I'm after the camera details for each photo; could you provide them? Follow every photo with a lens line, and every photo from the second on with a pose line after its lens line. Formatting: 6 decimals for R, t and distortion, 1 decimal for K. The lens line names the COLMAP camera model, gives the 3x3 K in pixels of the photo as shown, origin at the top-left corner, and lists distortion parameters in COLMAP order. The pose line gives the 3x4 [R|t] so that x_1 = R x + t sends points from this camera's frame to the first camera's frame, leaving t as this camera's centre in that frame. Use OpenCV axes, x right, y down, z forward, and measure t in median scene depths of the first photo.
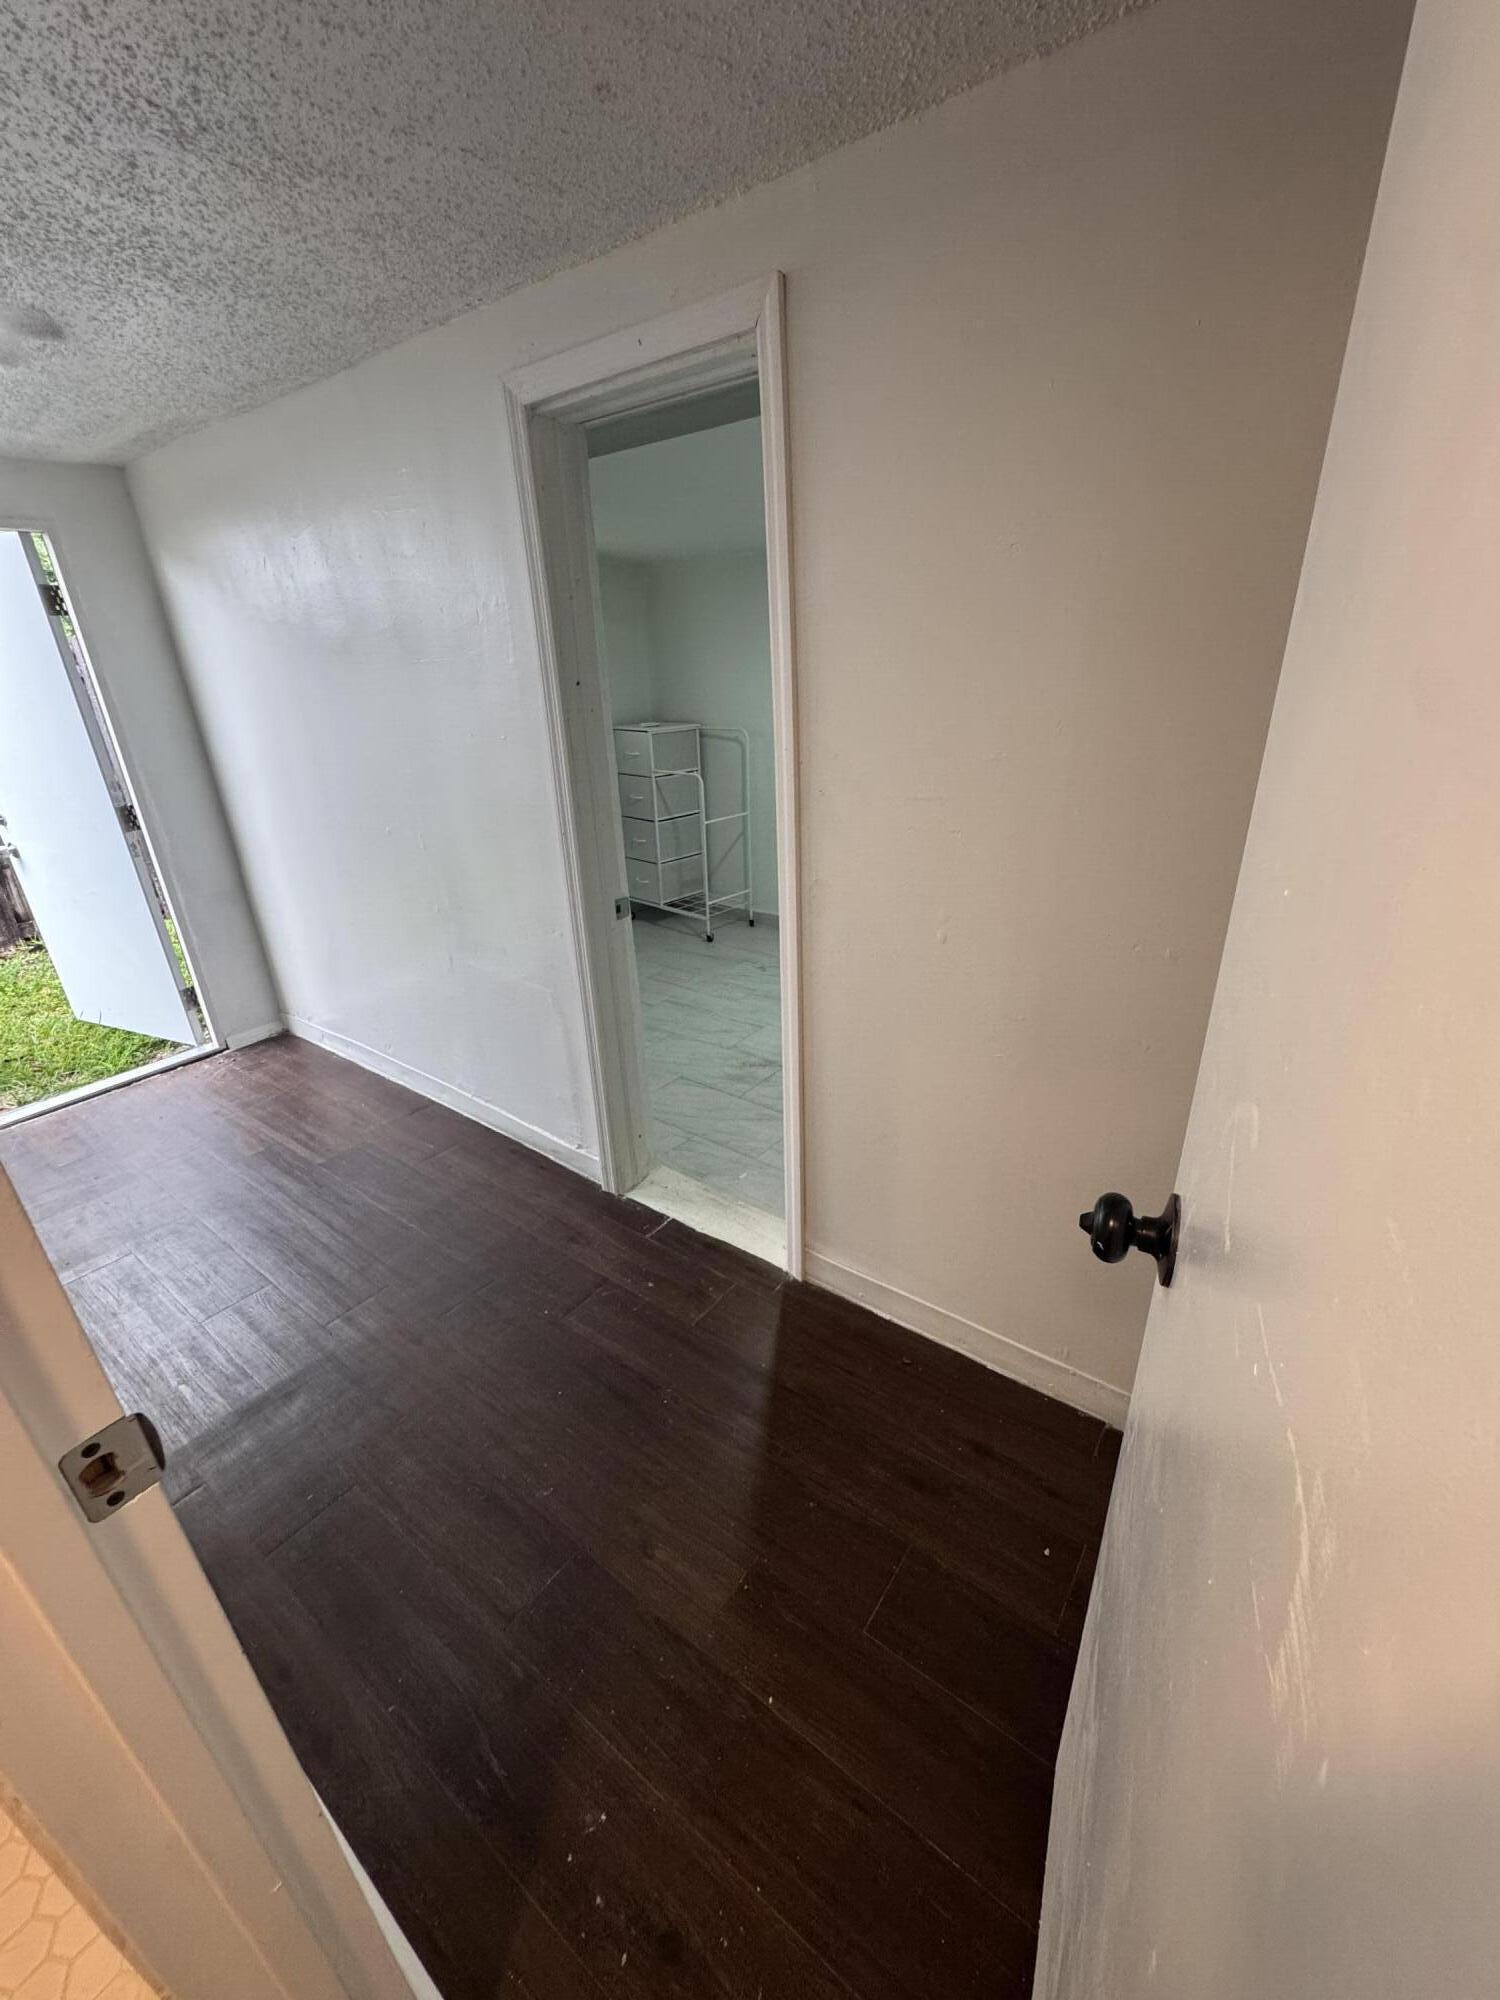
lens RADIAL K [[799.7, 0, 762.1], [0, 799.7, 1002.5], [0, 0, 1]] dist [-0.000054, 0.000022]
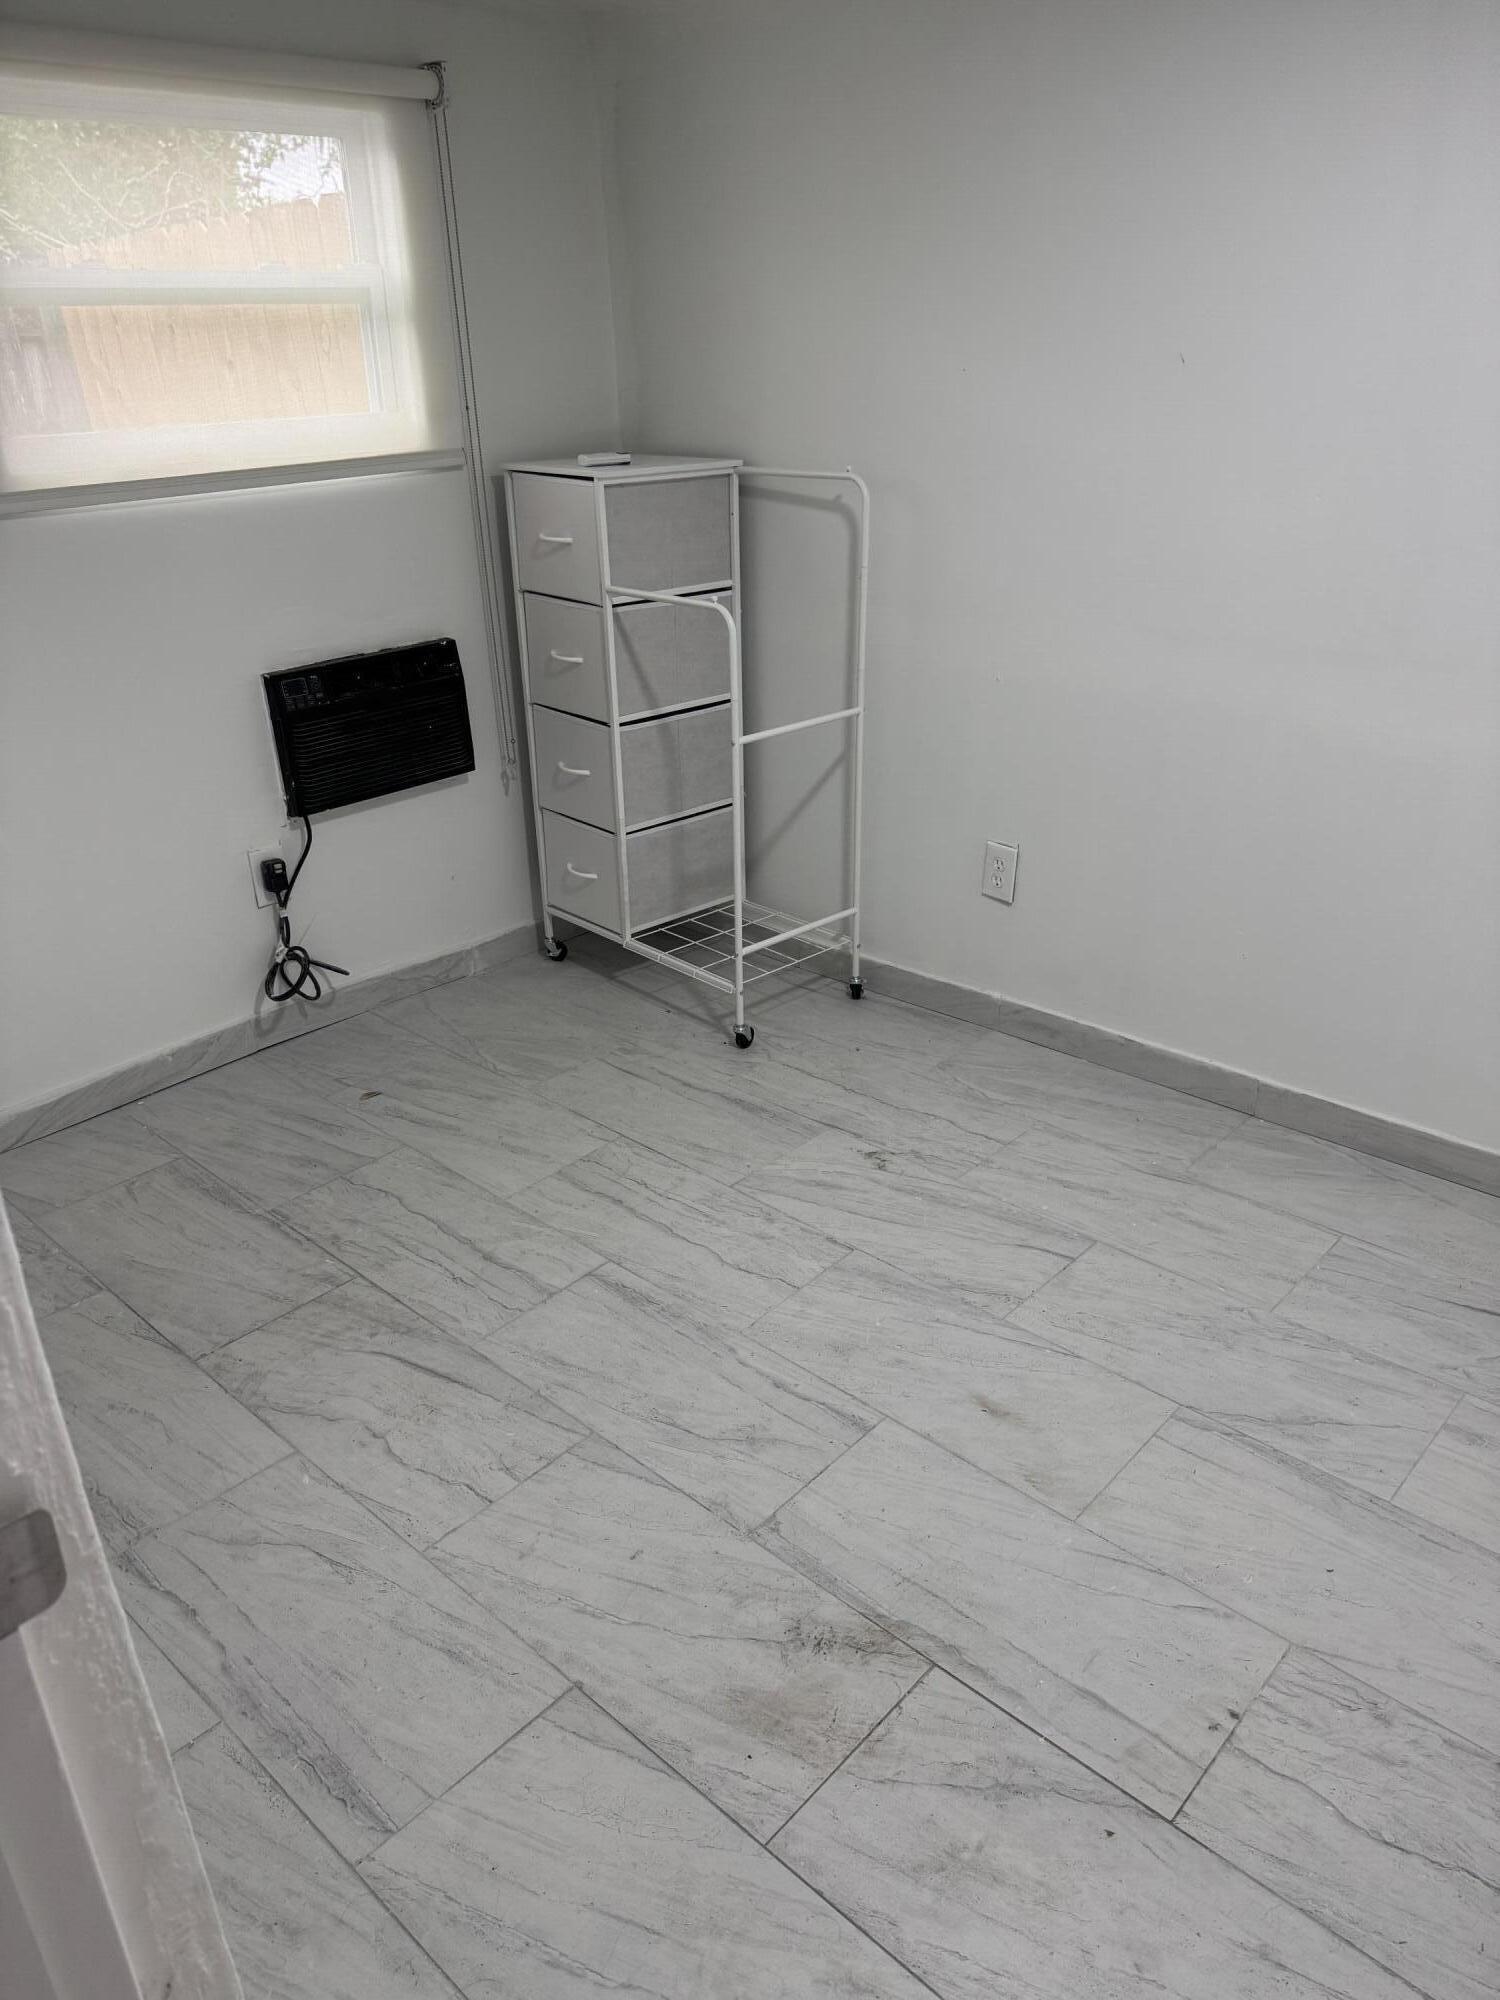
lens RADIAL K [[1303.3, 0, 750.7], [0, 1303.3, 1008.8], [0, 0, 1]] dist [0.051948, -0.070114]
pose [[0.994243, 0.050146, -0.094695, -0.003756], [-0.044896, 0.997377, 0.056782, -0.130518], [0.097294, -0.052204, 0.993886, 0.386421]]
